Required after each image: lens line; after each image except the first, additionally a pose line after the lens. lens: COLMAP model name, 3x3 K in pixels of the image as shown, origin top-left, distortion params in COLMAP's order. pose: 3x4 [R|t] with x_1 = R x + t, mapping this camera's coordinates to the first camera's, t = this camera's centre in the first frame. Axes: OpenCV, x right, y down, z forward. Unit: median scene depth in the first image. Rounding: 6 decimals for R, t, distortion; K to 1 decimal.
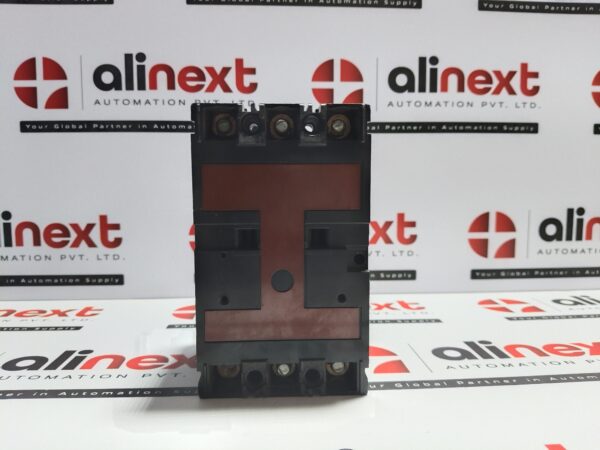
lens RADIAL K [[457.1, 0, 296.5], [0, 457.1, 221.3], [0, 0, 1]] dist [-0.055092, -0.028853]
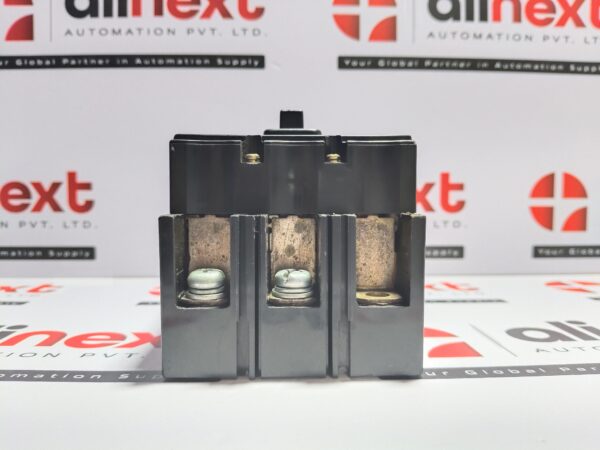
lens RADIAL K [[457.1, 0, 300.7], [0, 457.1, 228.6], [0, 0, 1]] dist [-0.055092, -0.028853]
pose [[0.999631, 0.004685, -0.026763, 0.000709], [-0.005593, 0.999407, -0.033974, 0.113639], [0.026588, 0.034111, 0.999064, 0.218626]]
